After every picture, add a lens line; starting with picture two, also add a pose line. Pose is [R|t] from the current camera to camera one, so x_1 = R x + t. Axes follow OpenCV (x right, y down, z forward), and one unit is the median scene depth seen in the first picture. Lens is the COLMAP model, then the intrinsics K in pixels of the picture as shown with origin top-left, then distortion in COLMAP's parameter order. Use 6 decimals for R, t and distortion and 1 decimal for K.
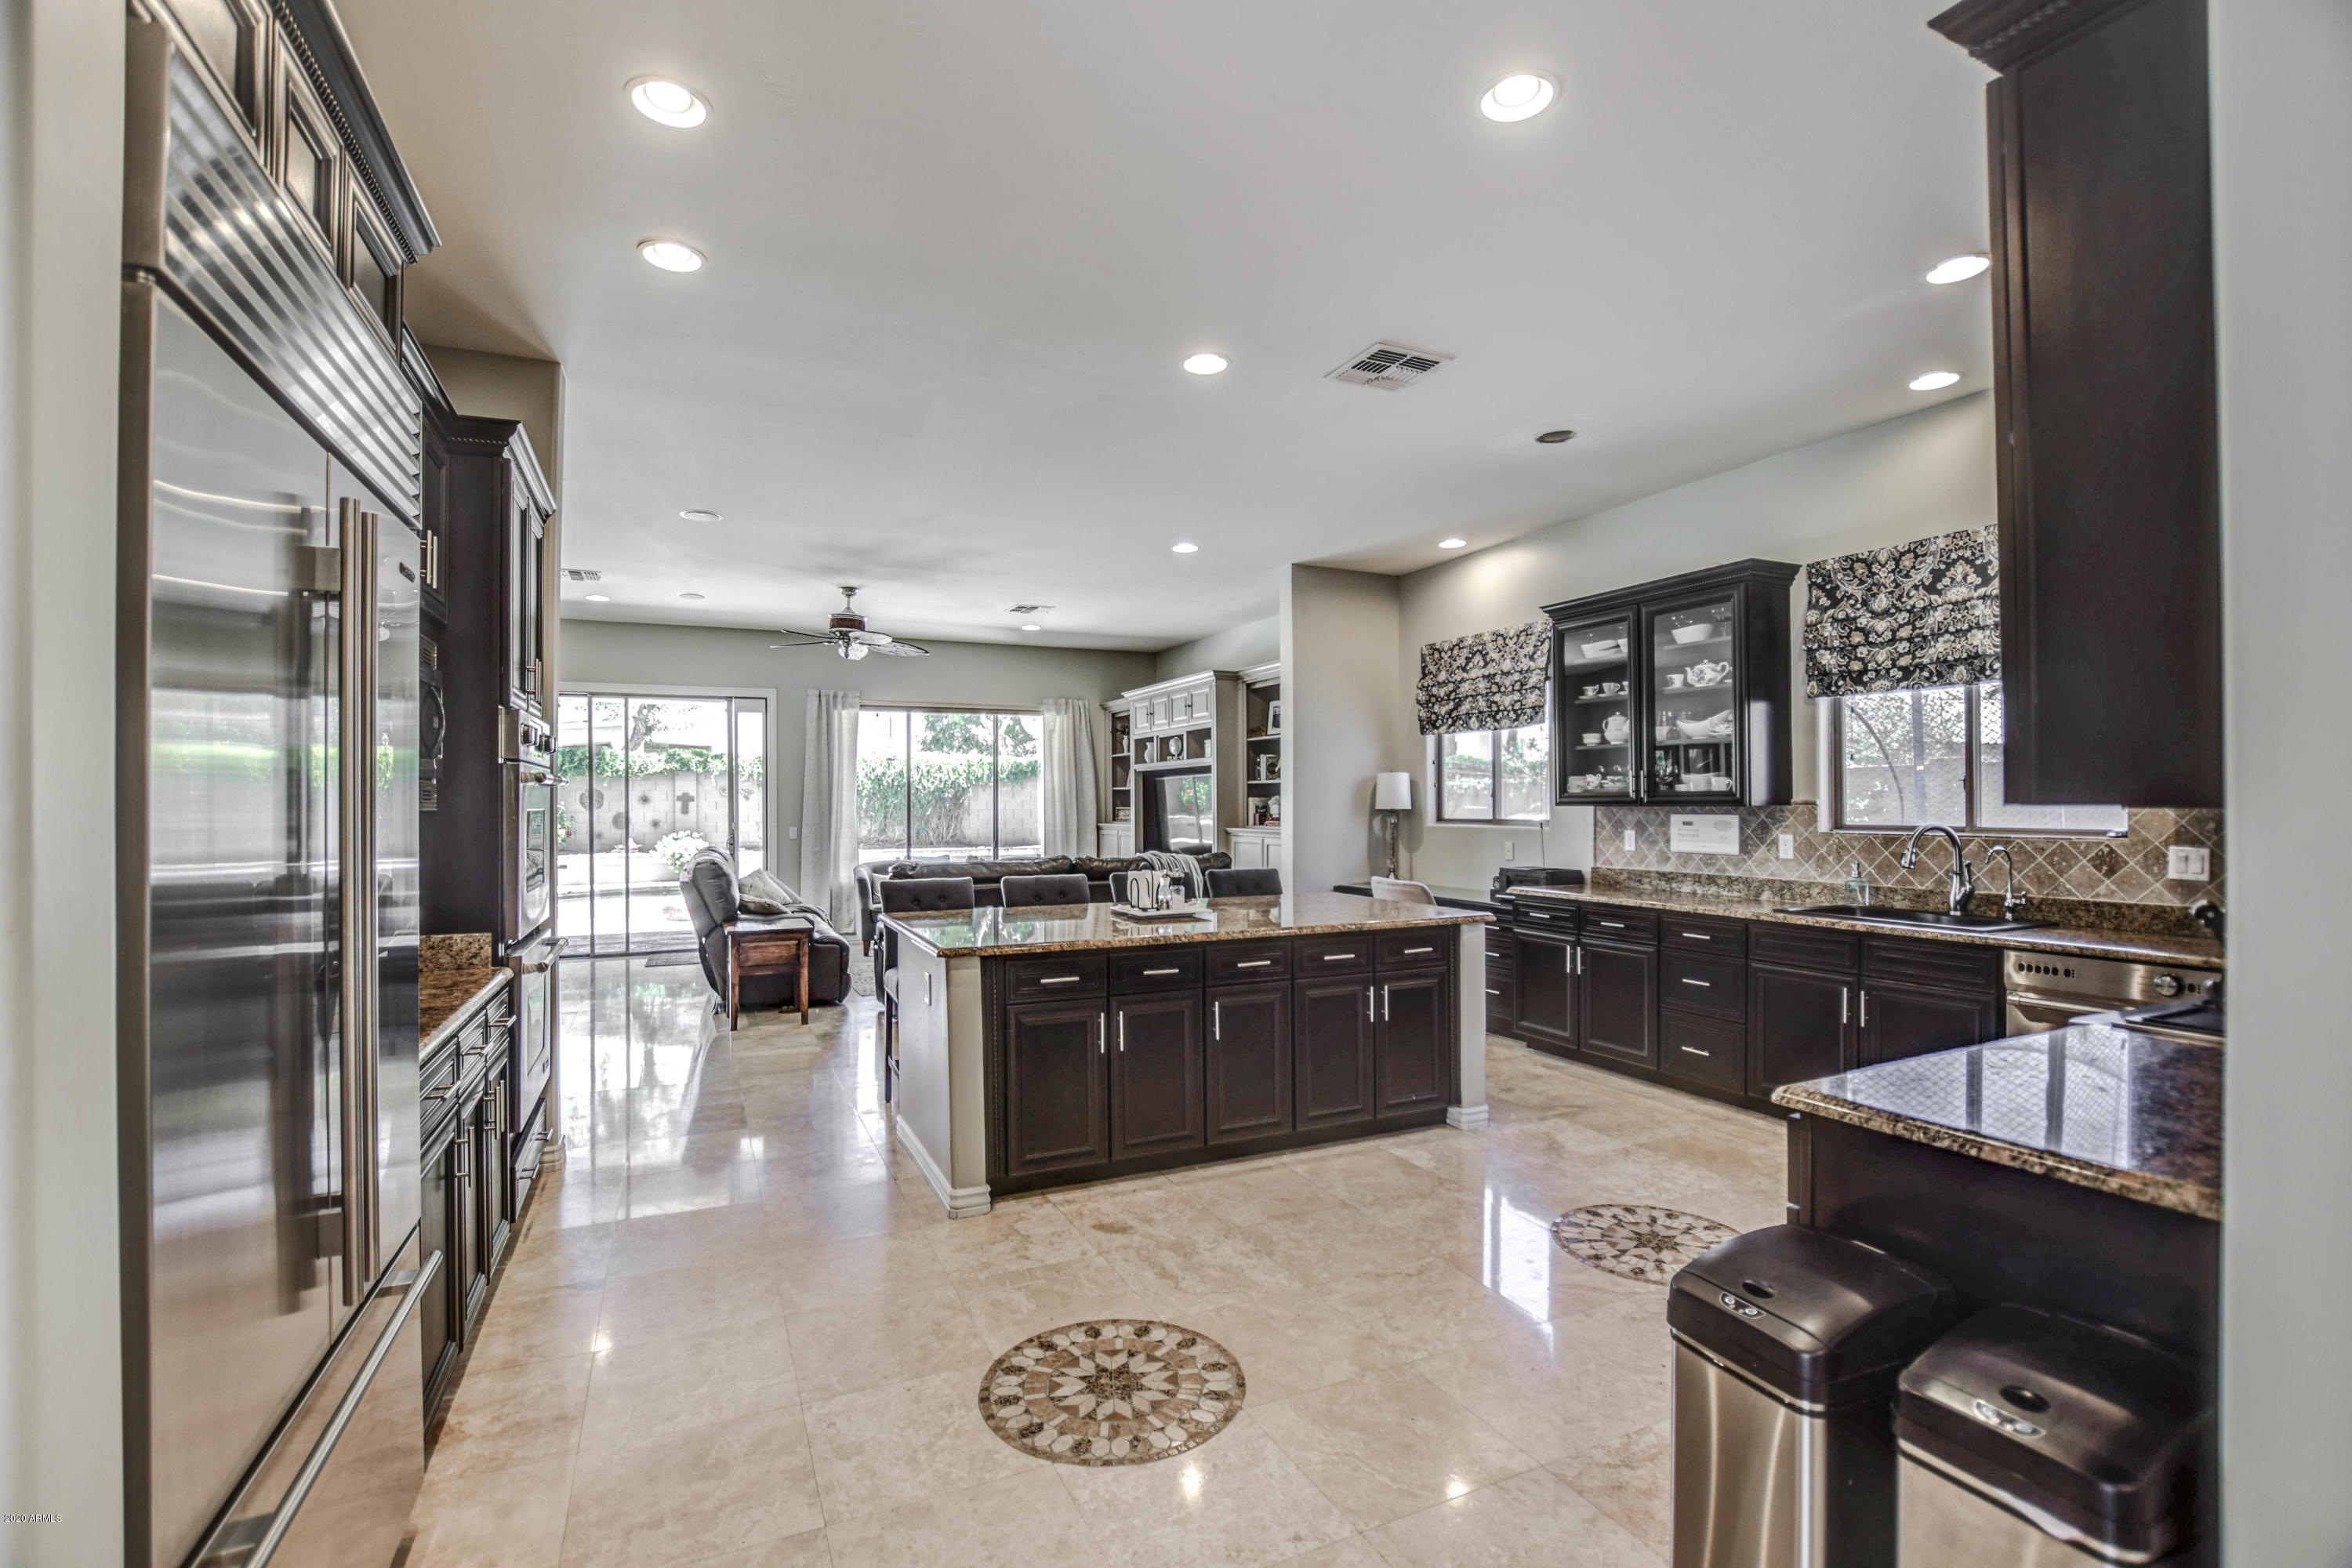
lens RADIAL K [[1074.1, 0, 1173.9], [0, 1074.1, 795.4], [0, 0, 1]] dist [-0.022710, 0.000192]
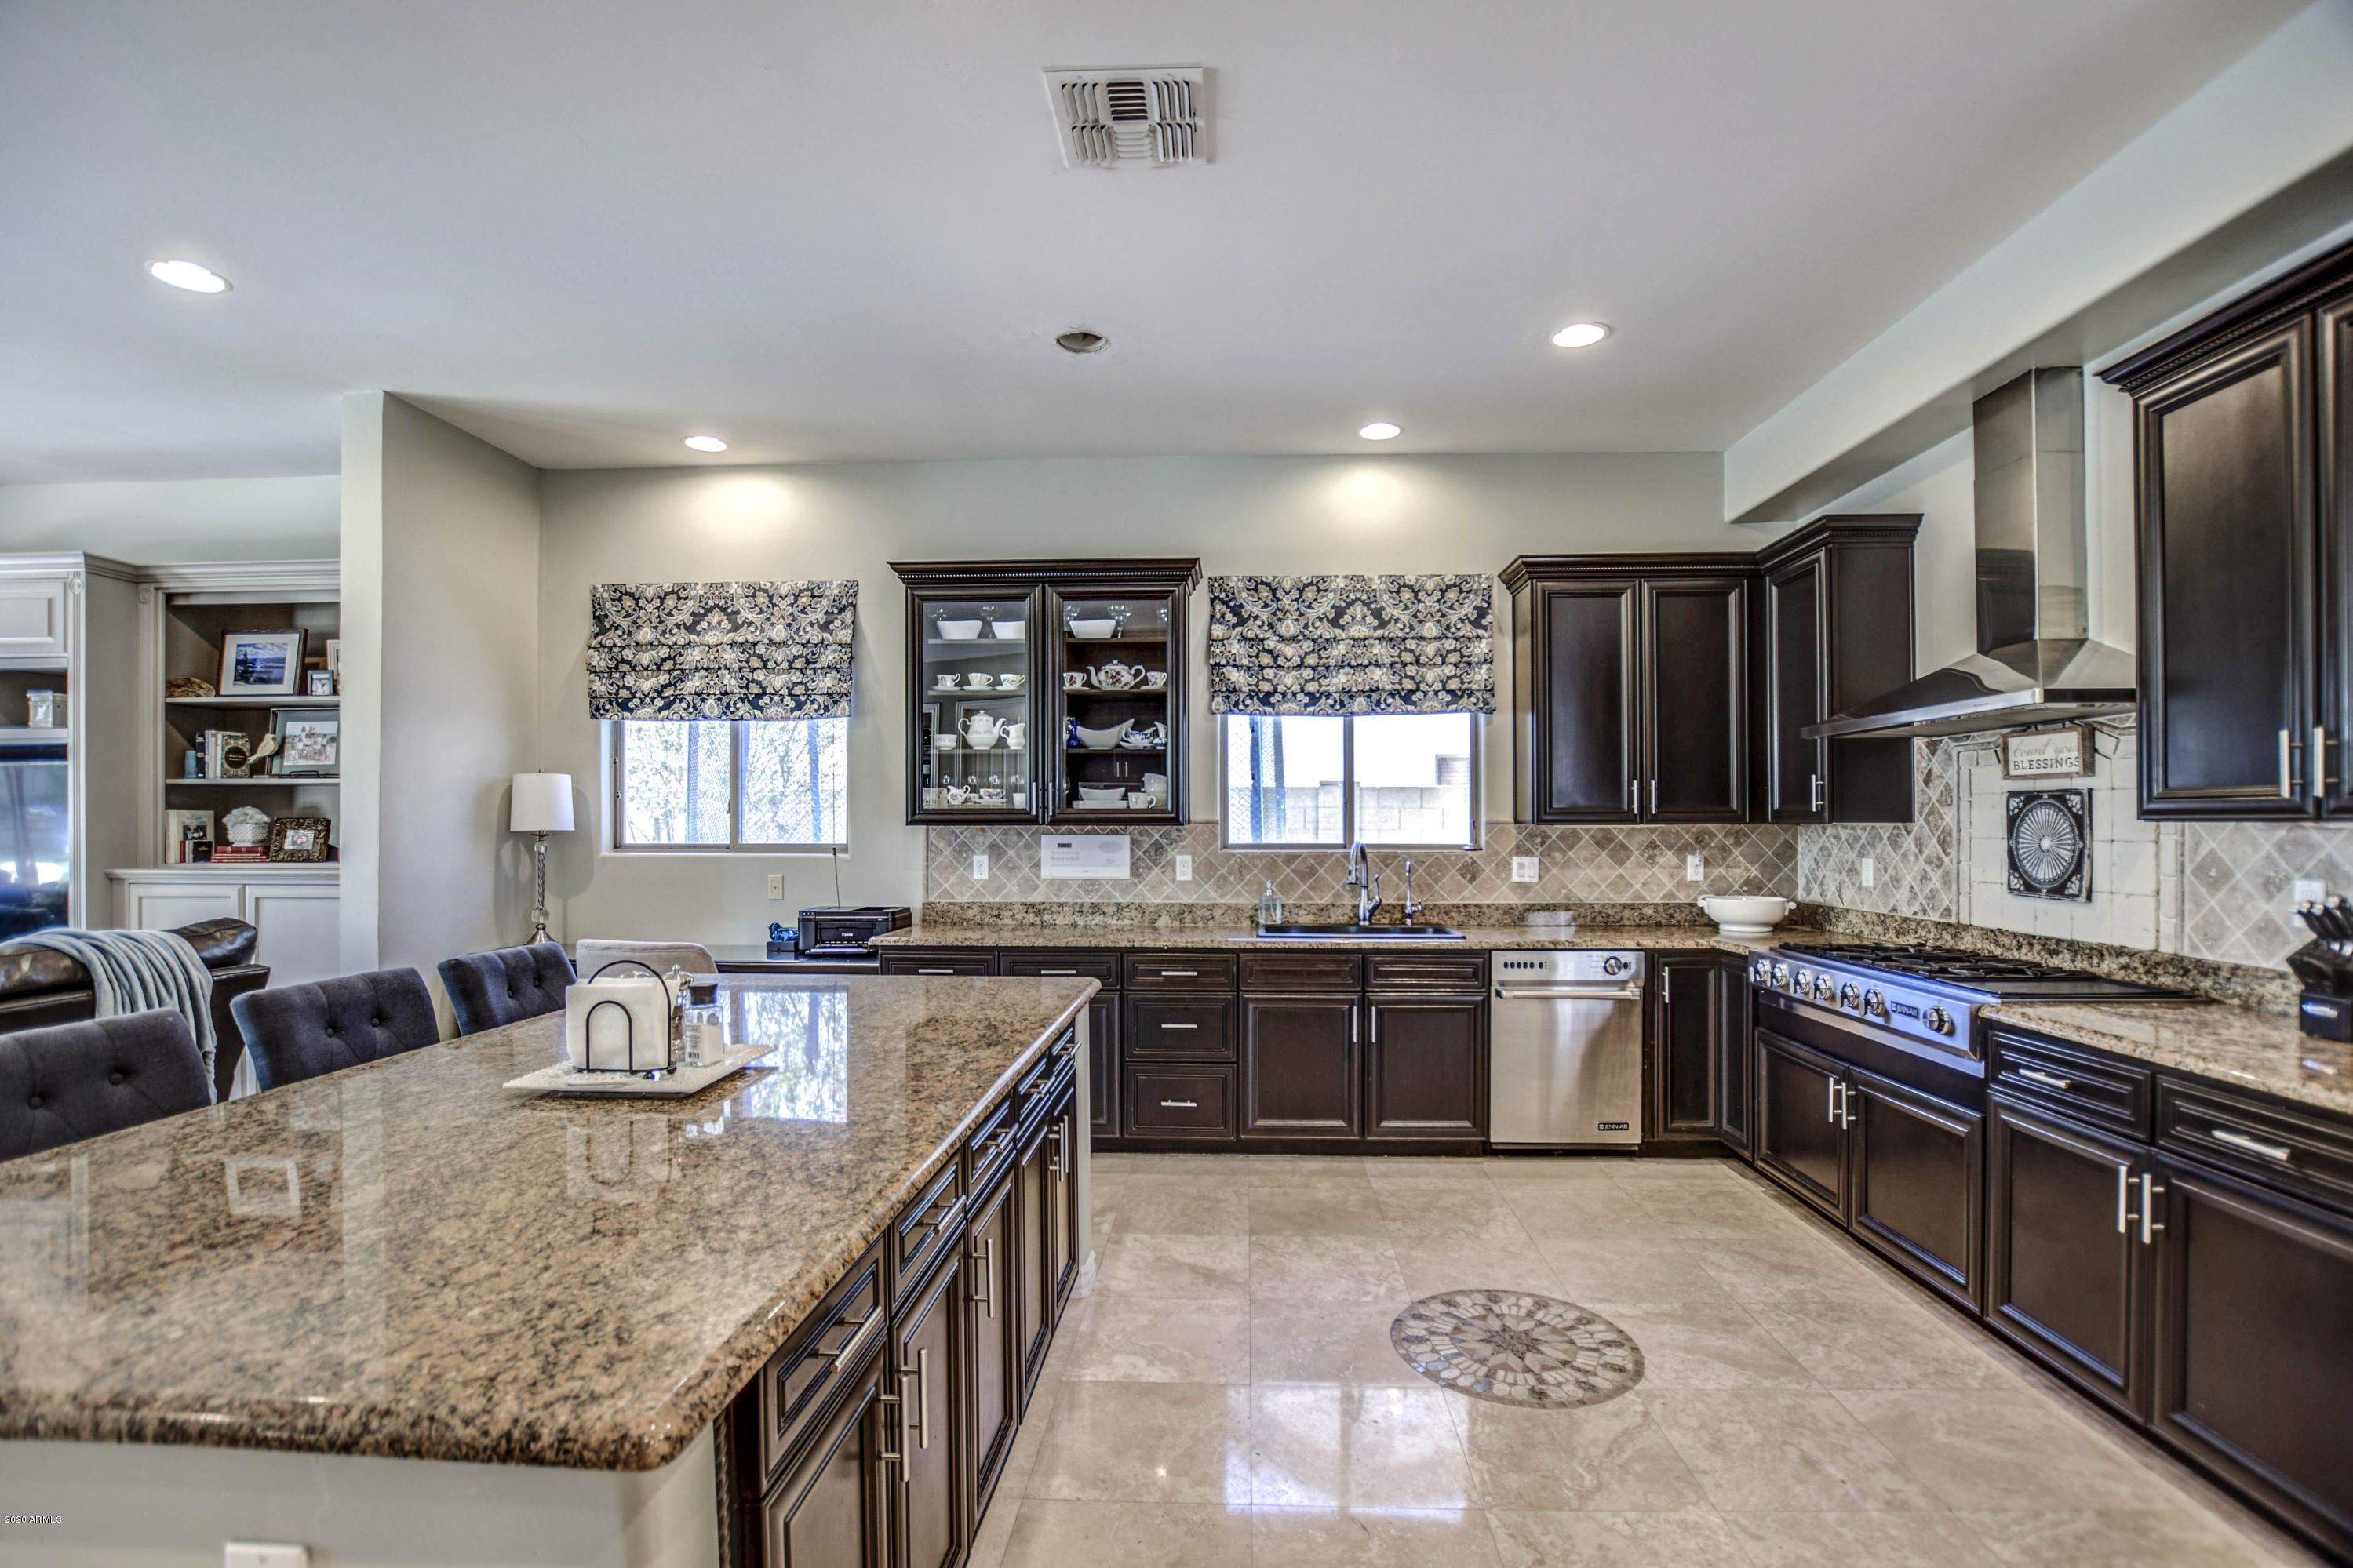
lens RADIAL K [[1054.0, 0, 1178.4], [0, 1054.0, 818.6], [0, 0, 1]] dist [-0.027351, 0.000619]
pose [[0.449710, 0.007164, 0.893146, -0.256305], [-0.006831, 0.999966, -0.004582, 0.007849], [-0.893149, -0.004041, 0.449743, 0.549964]]
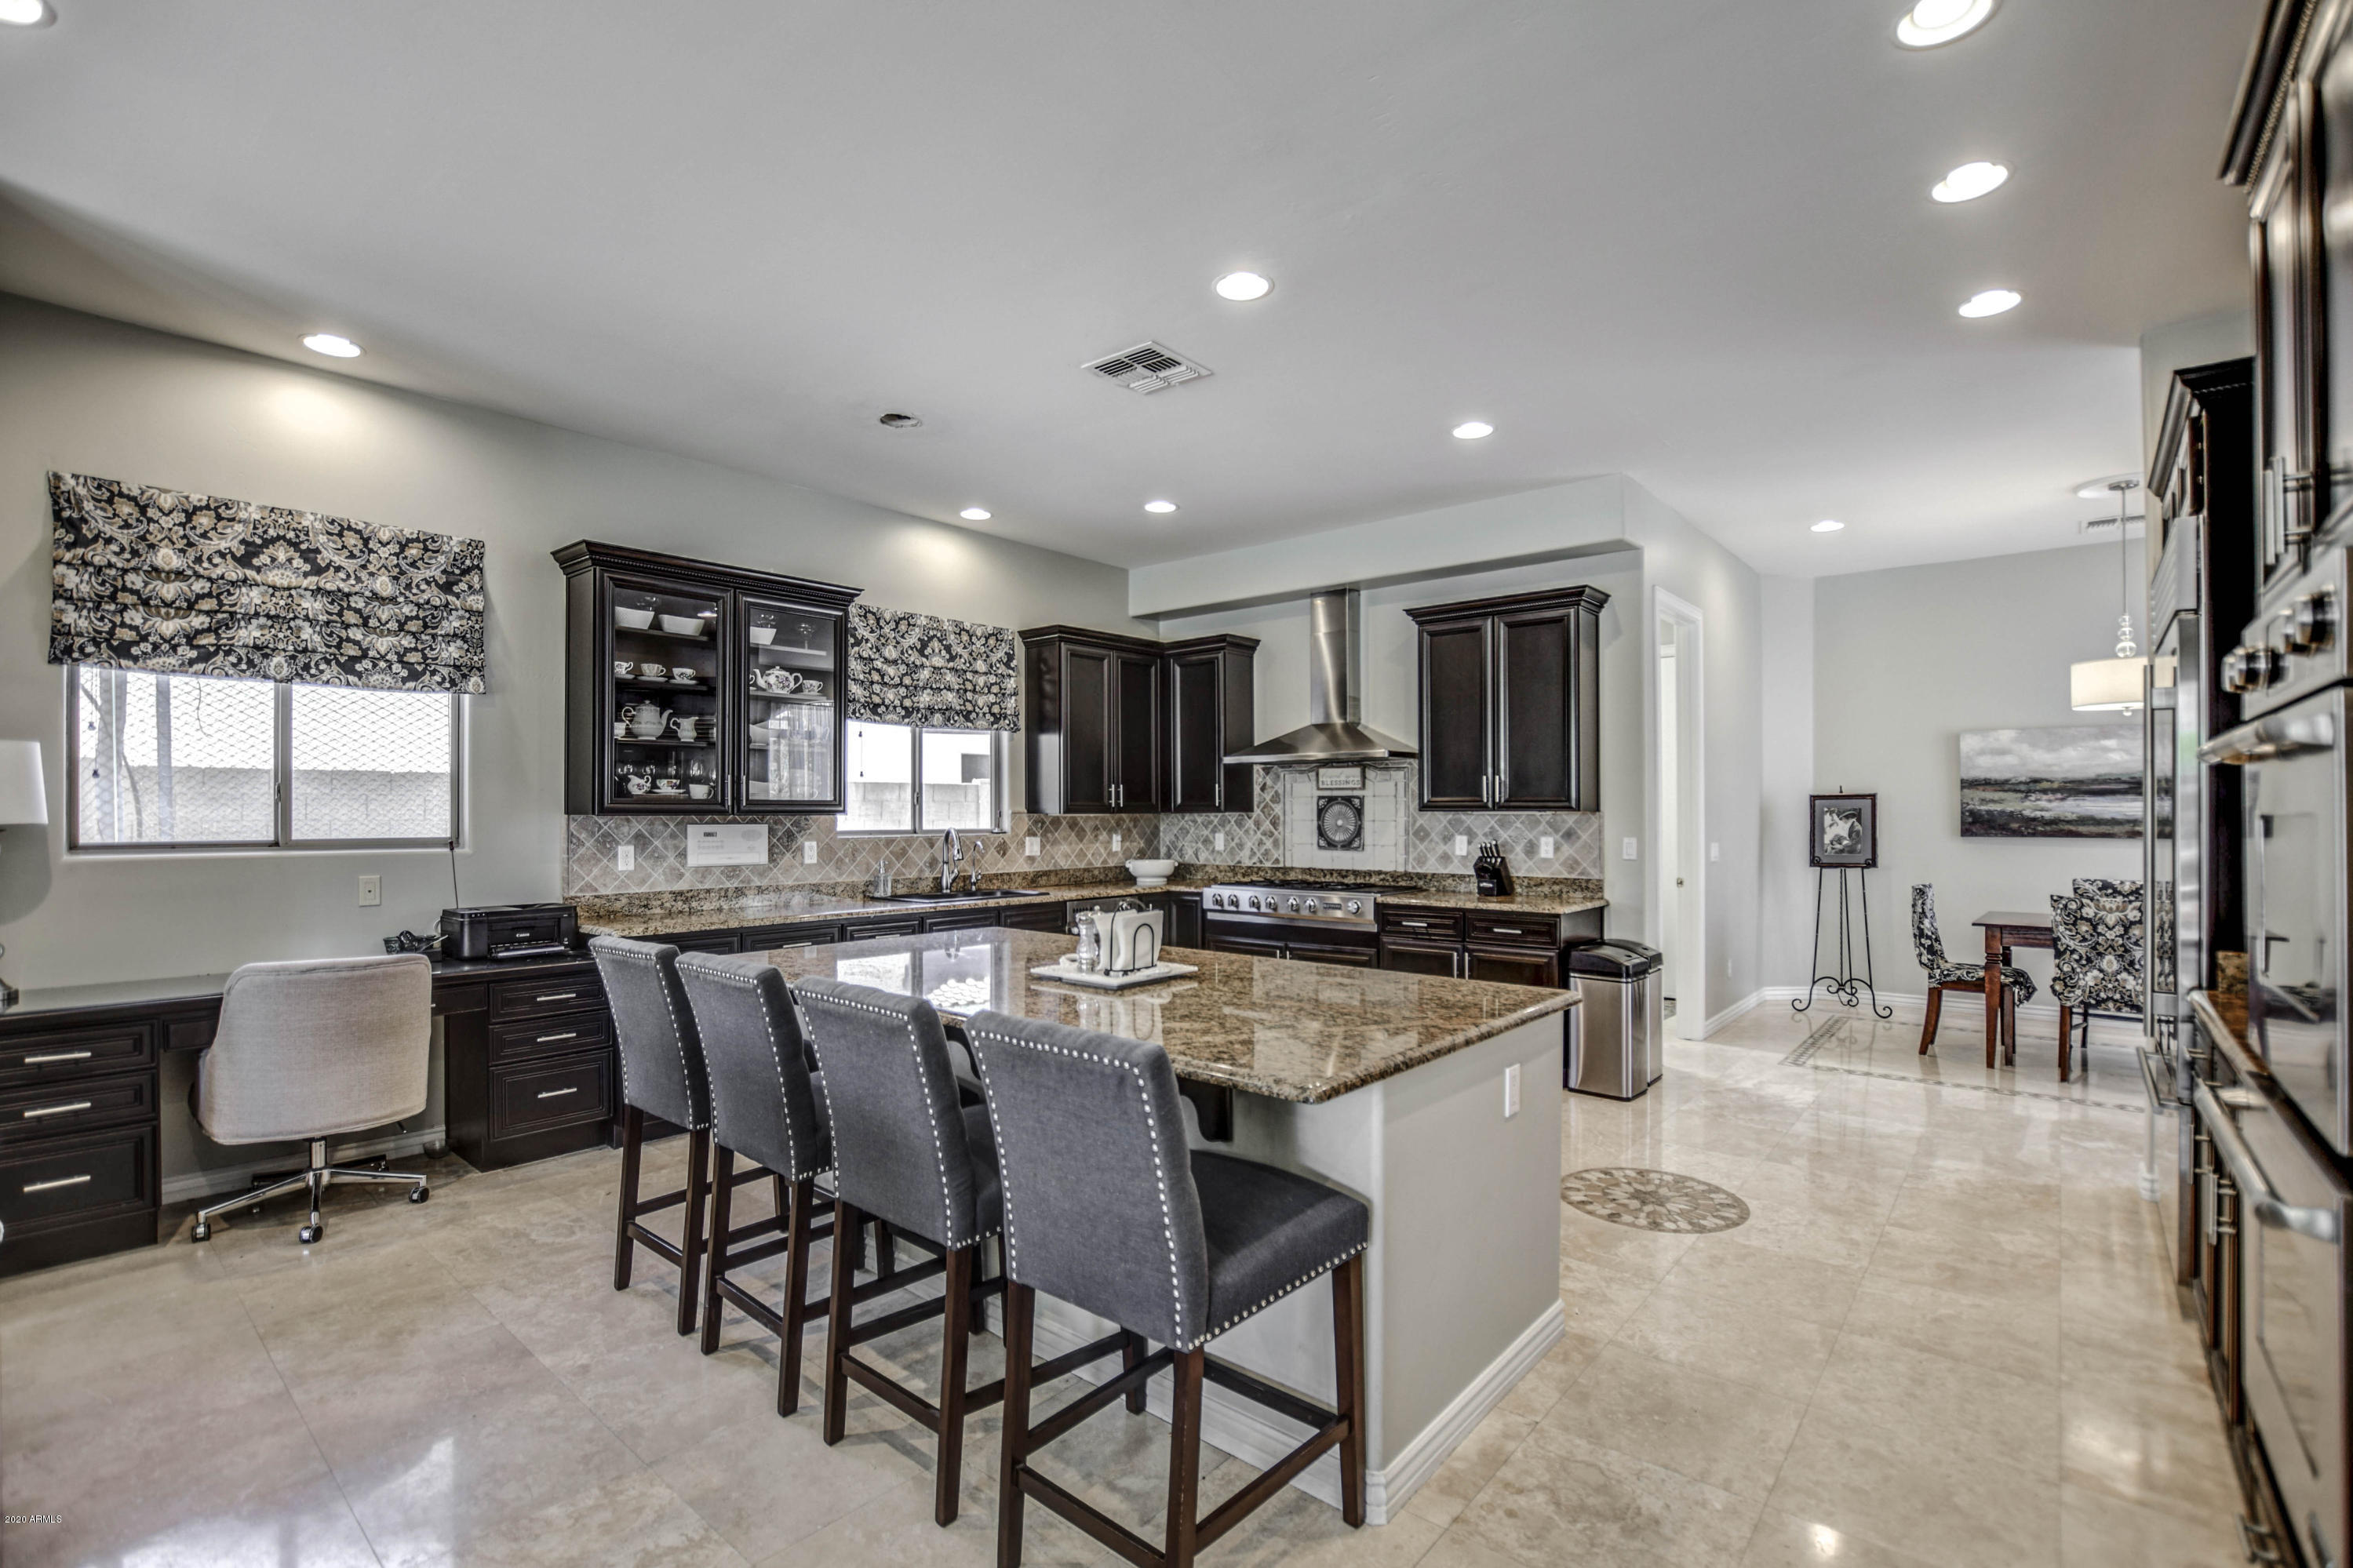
lens RADIAL K [[1070.8, 0, 1174.6], [0, 1070.8, 805.0], [0, 0, 1]] dist [-0.024687, 0.000341]
pose [[-0.427765, 0.011363, 0.903819, -0.534696], [-0.002336, 0.999904, -0.013677, 0.013084], [-0.903887, -0.007962, -0.427697, 1.070916]]
